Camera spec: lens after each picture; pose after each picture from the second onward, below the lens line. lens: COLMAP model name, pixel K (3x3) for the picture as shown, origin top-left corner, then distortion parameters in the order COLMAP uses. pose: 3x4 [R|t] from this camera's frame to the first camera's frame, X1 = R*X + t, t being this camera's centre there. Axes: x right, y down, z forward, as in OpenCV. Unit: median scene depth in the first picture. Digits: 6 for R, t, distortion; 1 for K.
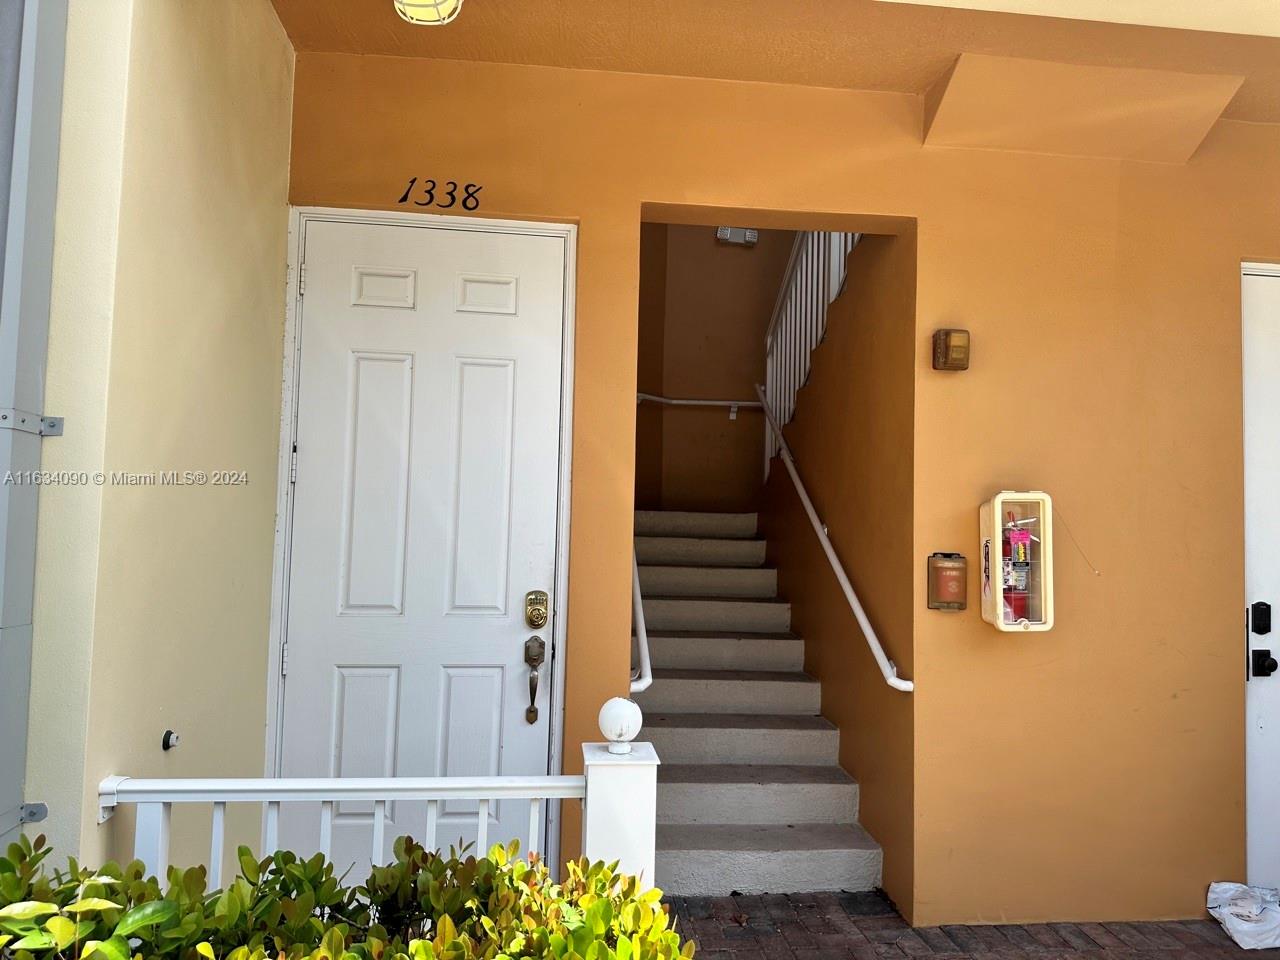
lens RADIAL K [[878.7, 0, 645.5], [0, 878.7, 477.9], [0, 0, 1]] dist [0.030857, -0.017313]
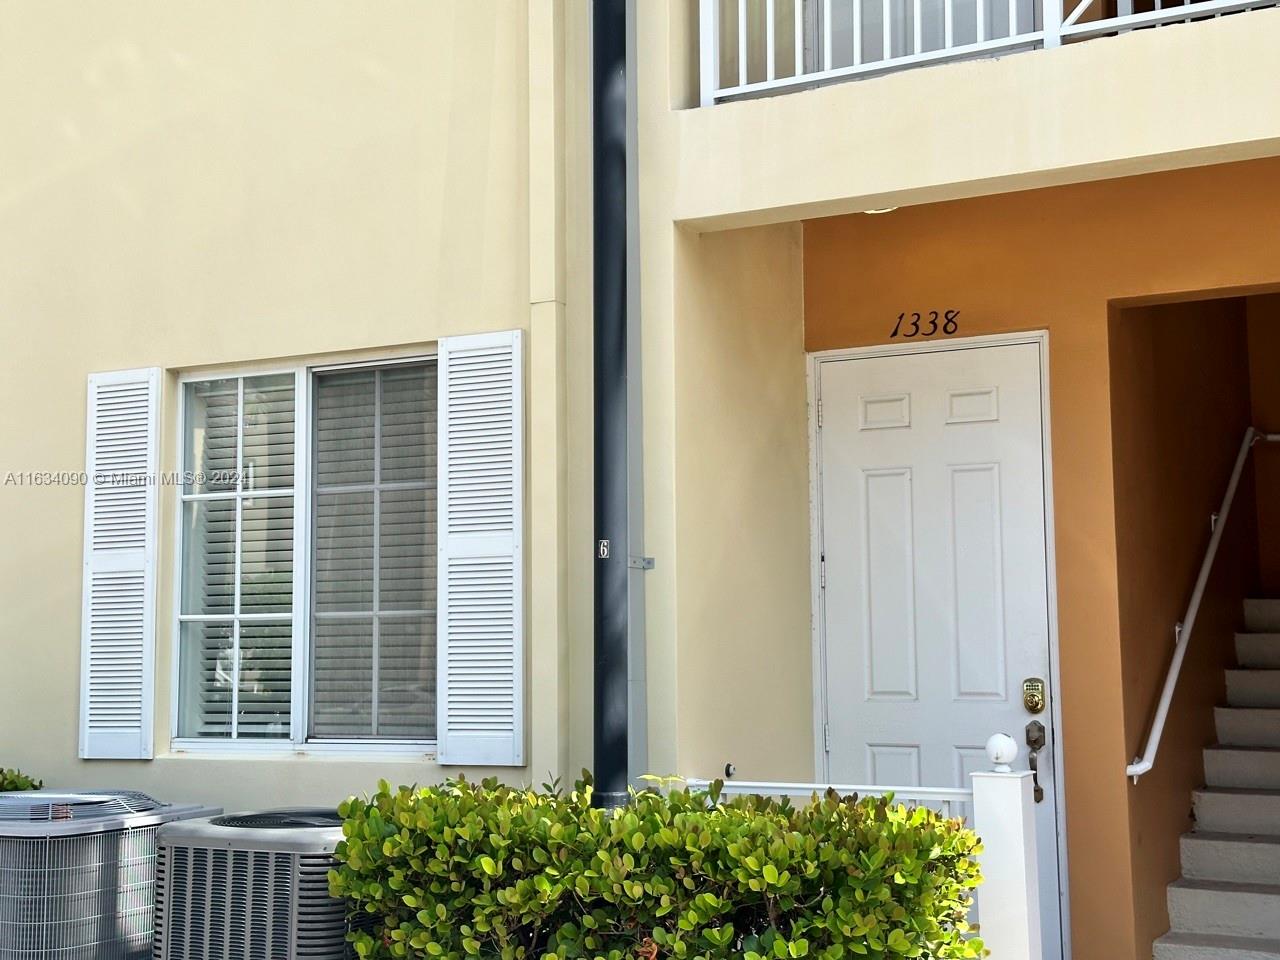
lens RADIAL K [[1770.7, 0, 638.6], [0, 1770.7, 478.2], [0, 0, 1]] dist [0.055721, 0.000000]
pose [[0.816643, -0.082844, -0.571166, 0.744623], [0.056042, 0.996350, -0.064387, -0.000733], [0.574416, 0.020572, 0.818305, -1.053507]]
